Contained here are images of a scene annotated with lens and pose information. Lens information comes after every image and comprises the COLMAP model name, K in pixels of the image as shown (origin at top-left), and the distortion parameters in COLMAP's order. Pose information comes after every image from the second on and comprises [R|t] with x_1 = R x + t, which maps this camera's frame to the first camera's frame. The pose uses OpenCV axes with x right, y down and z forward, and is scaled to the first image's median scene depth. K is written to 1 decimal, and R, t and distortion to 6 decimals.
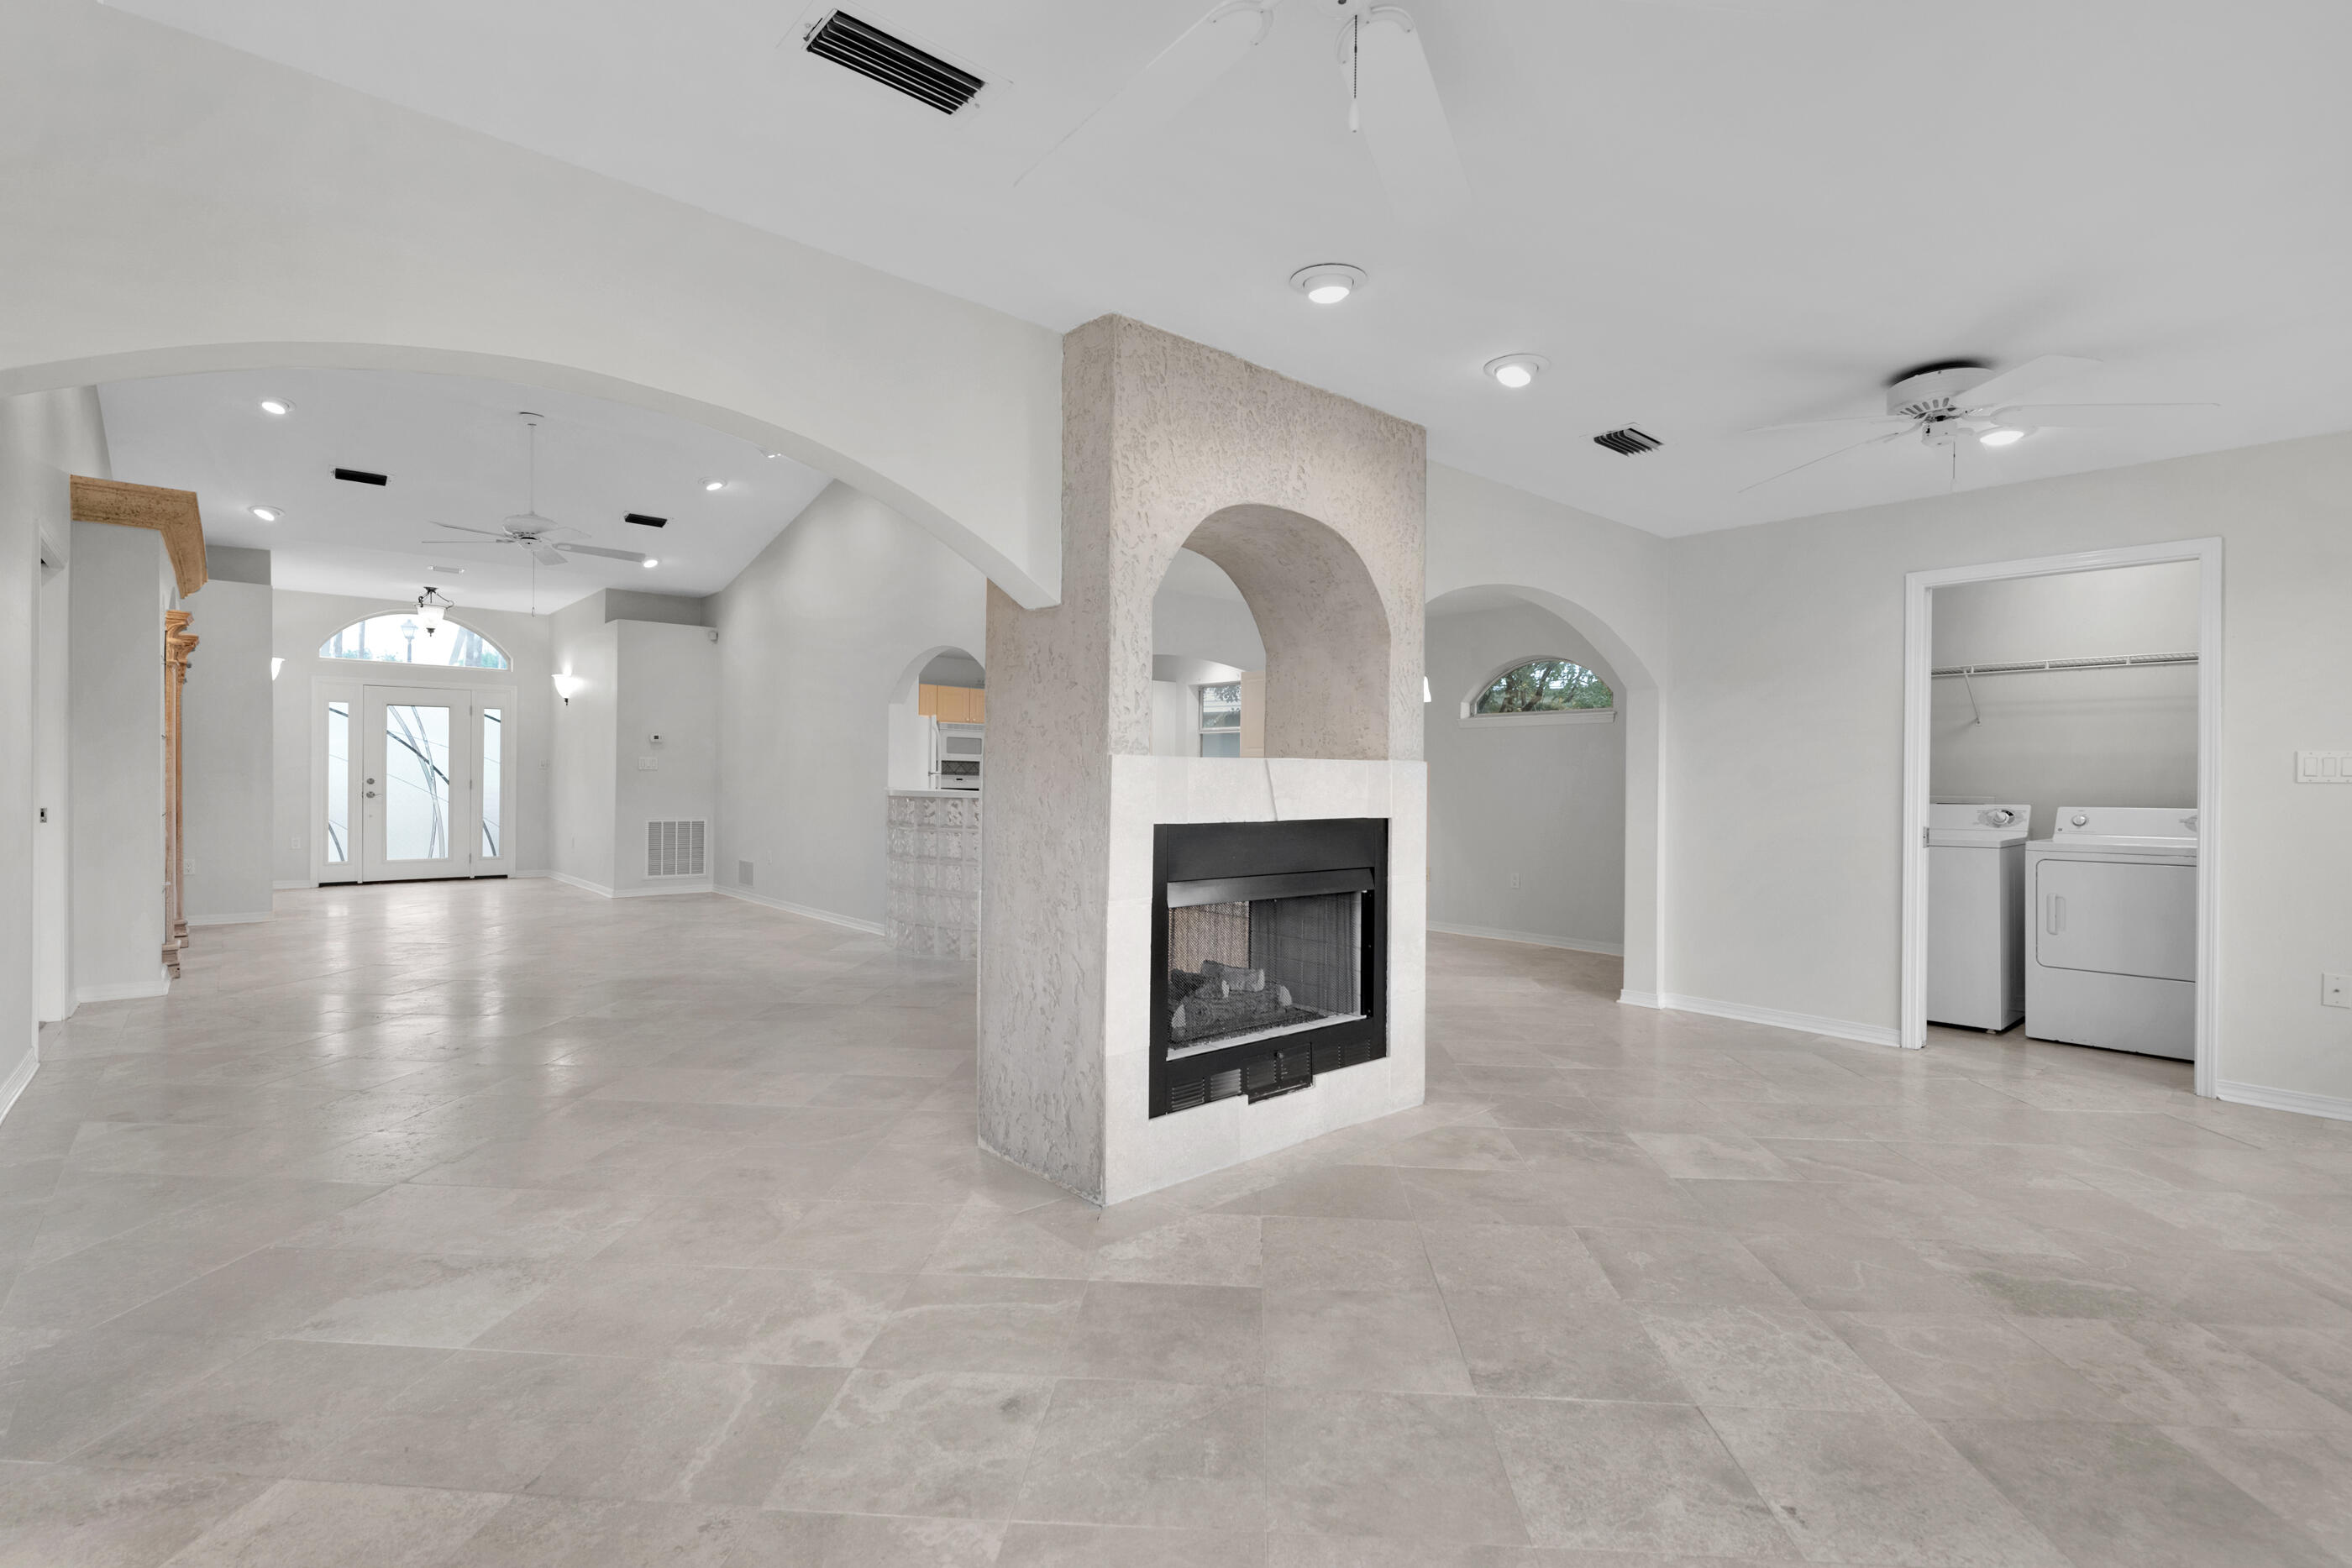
lens RADIAL K [[1100.6, 0, 1200.9], [0, 1100.6, 776.9], [0, 0, 1]] dist [0.001895, -0.002423]
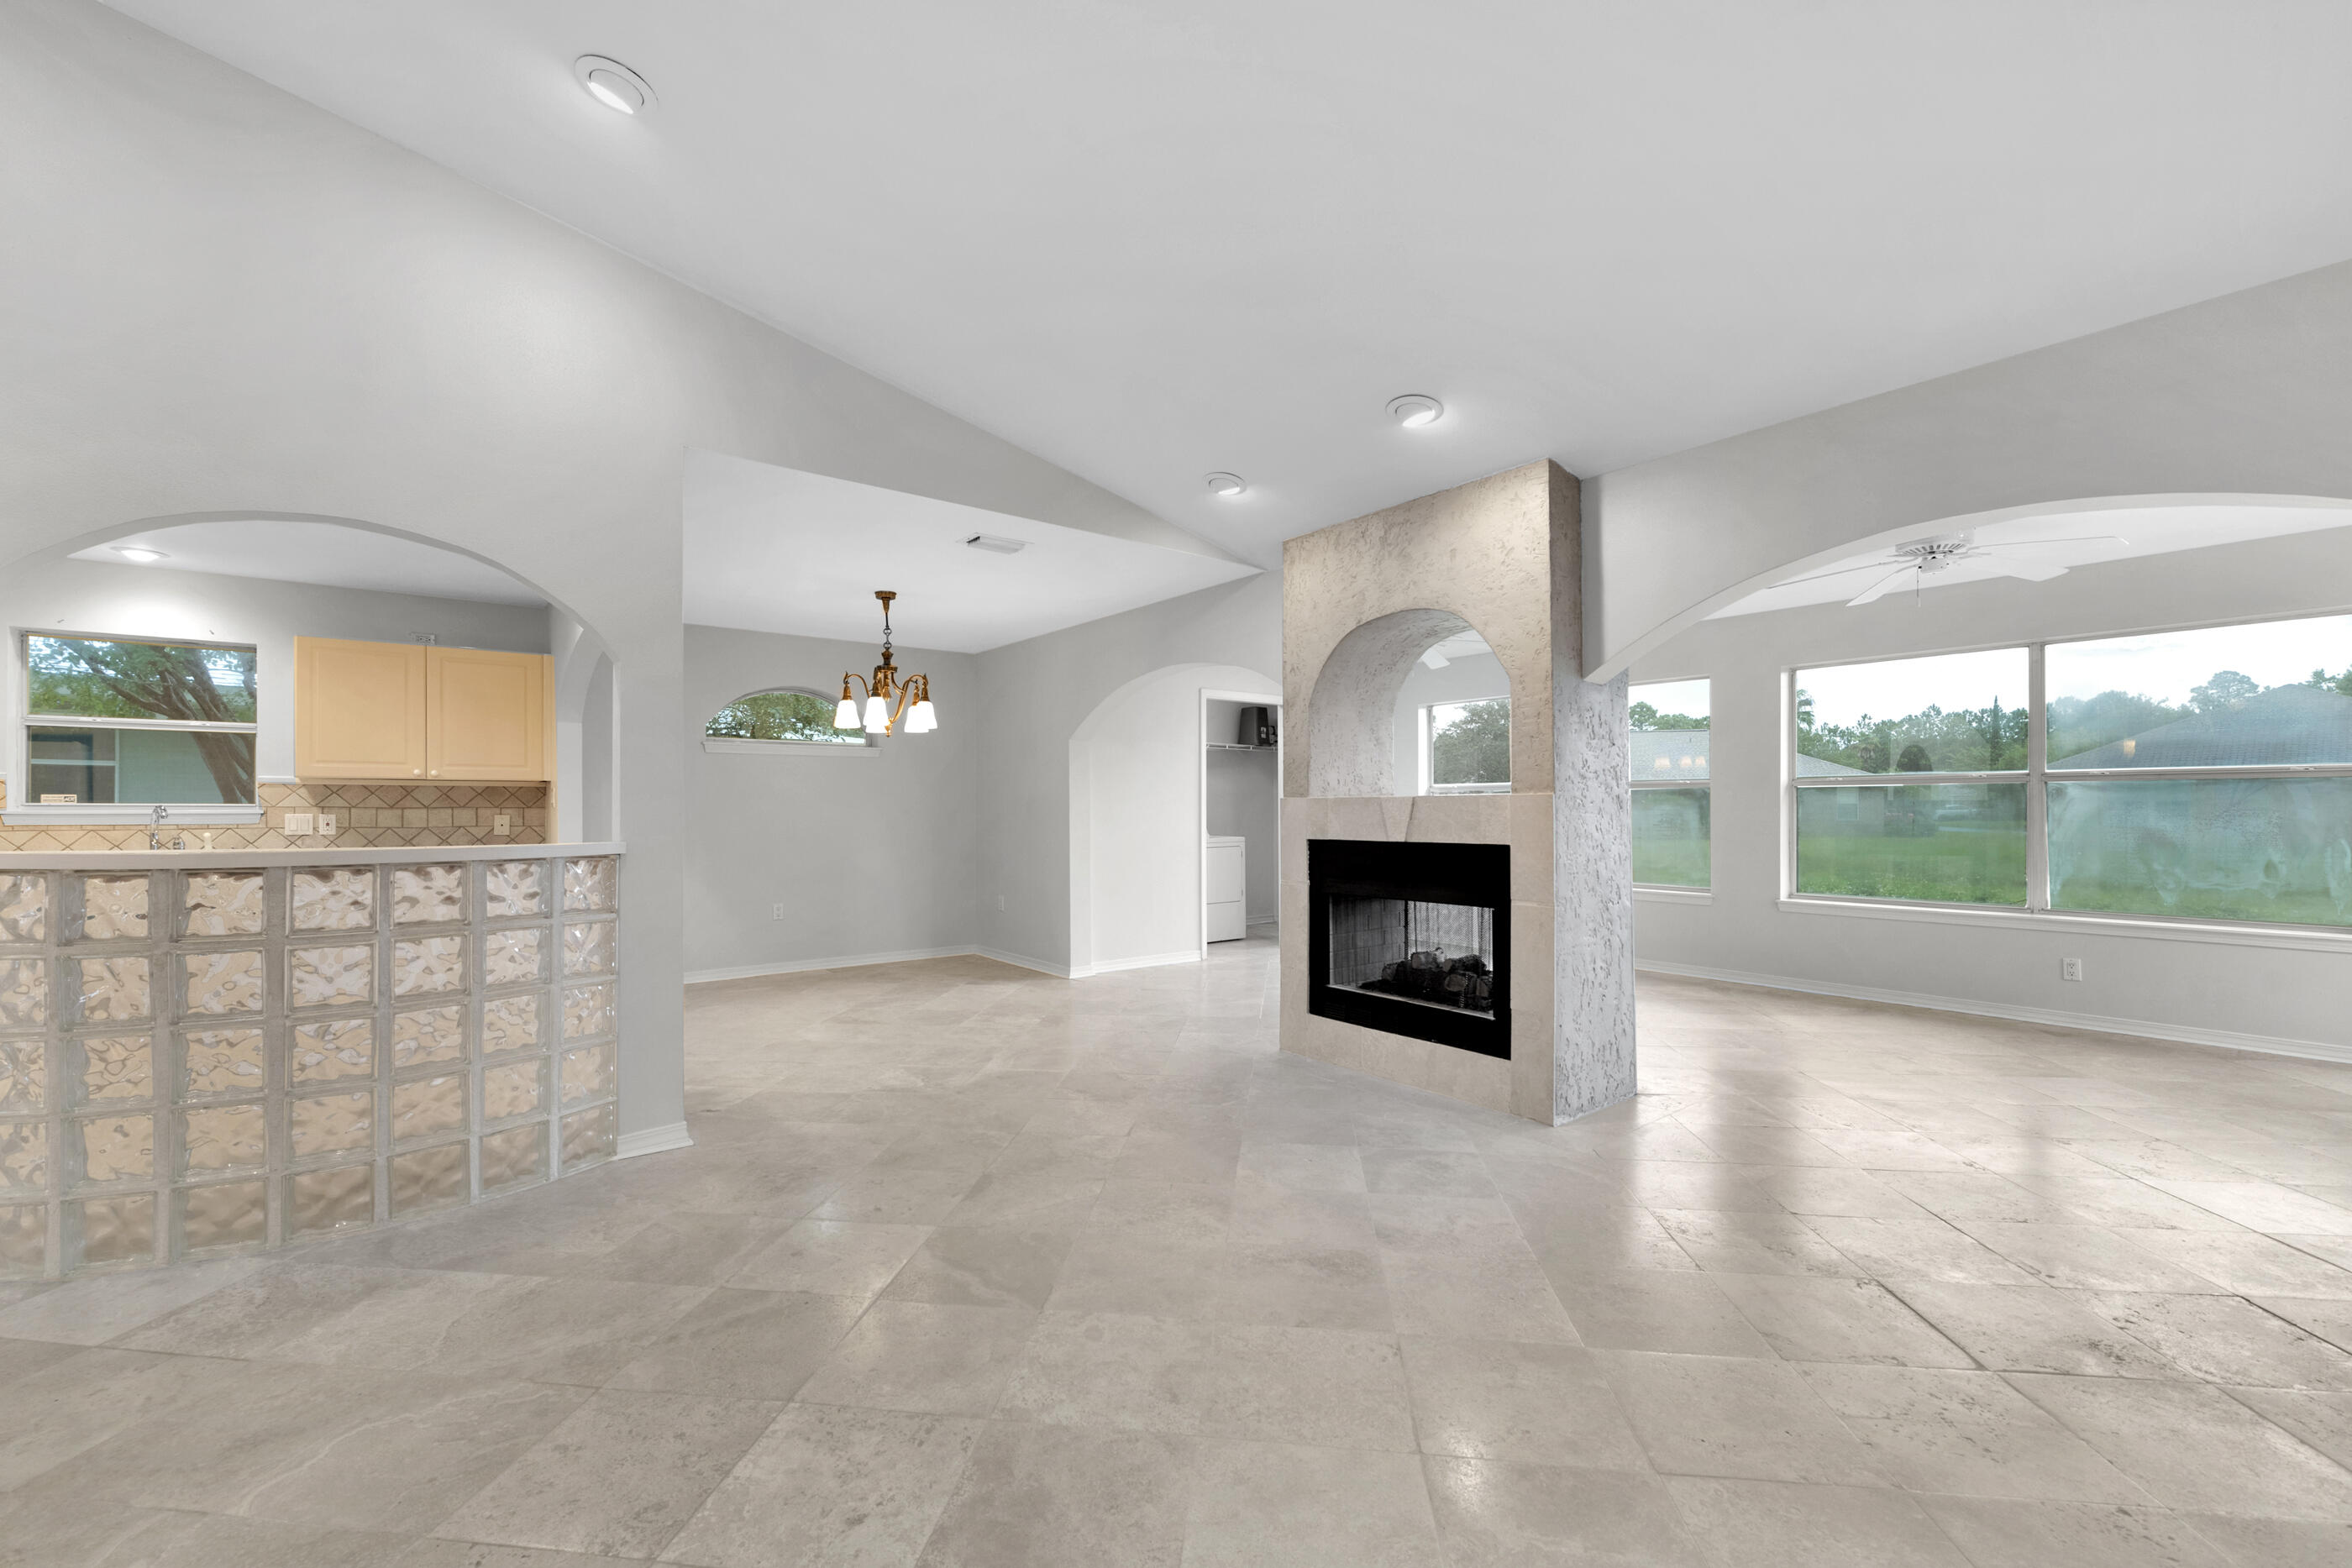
lens RADIAL K [[965.5, 0, 1169.1], [0, 965.5, 801.5], [0, 0, 1]] dist [0.000034, -0.001155]
pose [[0.061247, -0.005904, 0.998105, -1.224726], [0.000873, 0.999982, 0.005861, -0.017914], [-0.998122, 0.000512, 0.061251, 1.315481]]
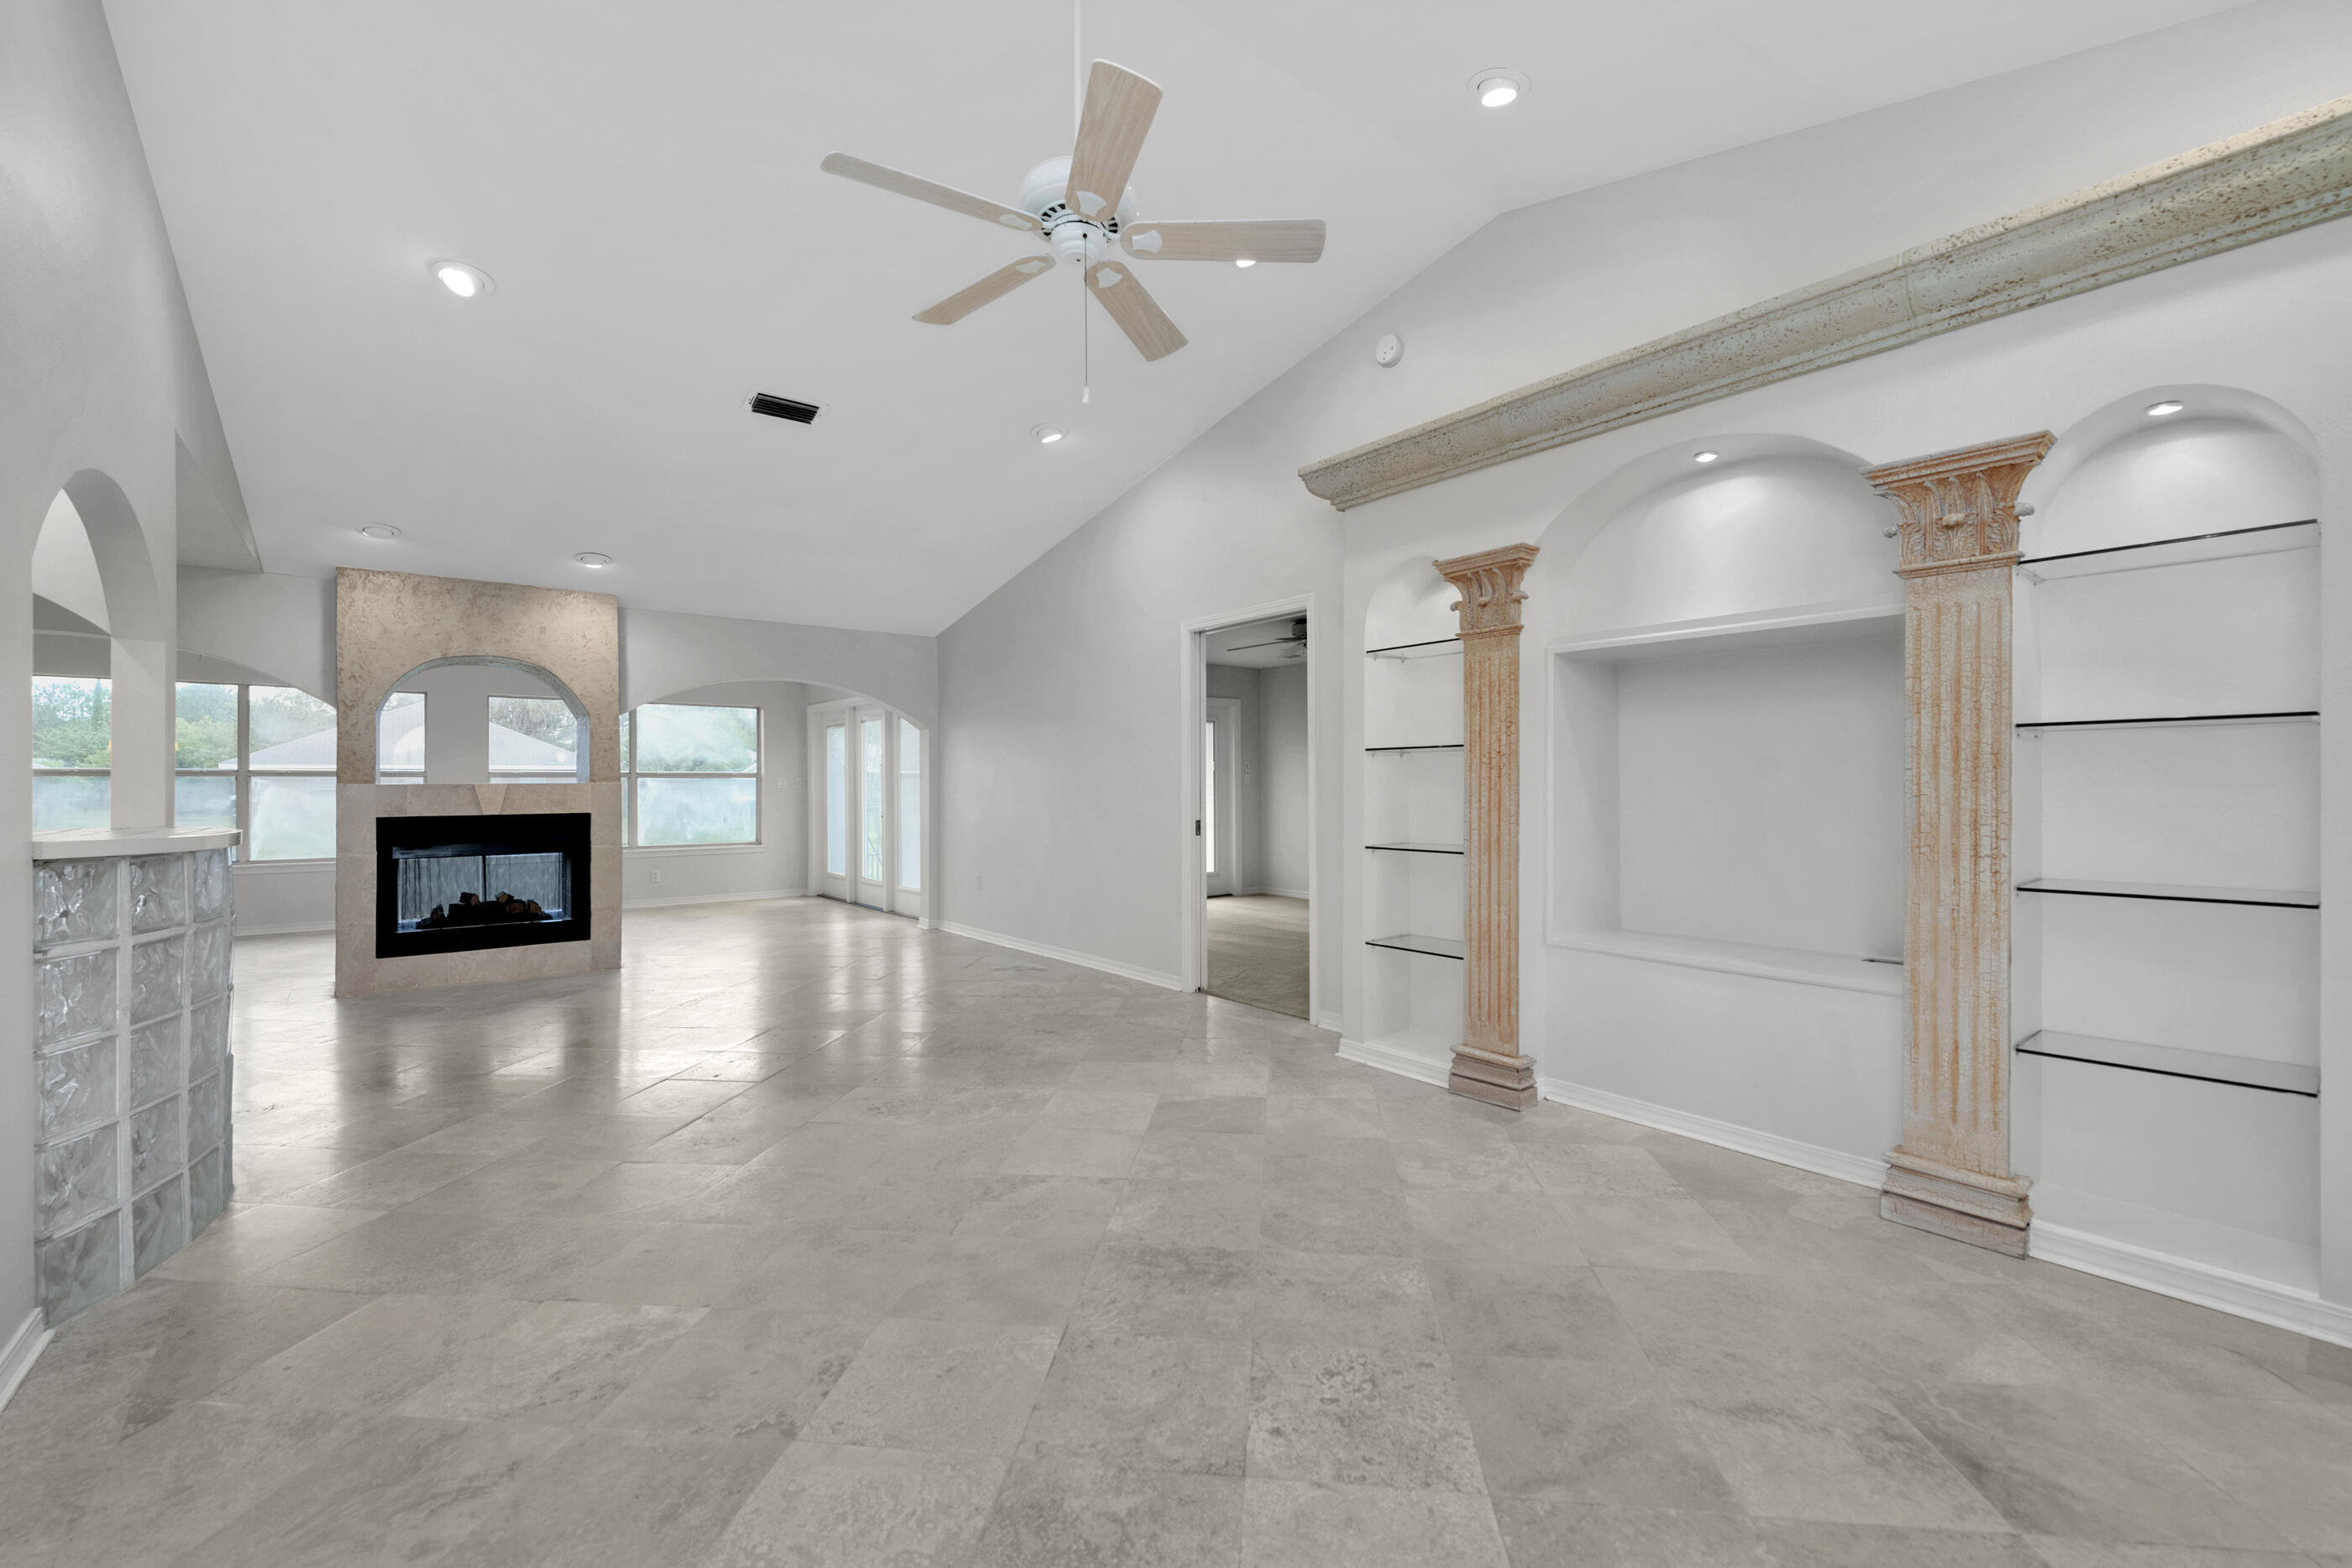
lens RADIAL K [[965.5, 0, 1187.2], [0, 965.5, 781.7], [0, 0, 1]] dist [0.000034, -0.001155]
pose [[-0.999196, -0.008082, 0.039275, -1.327743], [-0.008403, 0.999933, -0.008013, -0.017306], [-0.039208, -0.008337, -0.999196, 2.711277]]
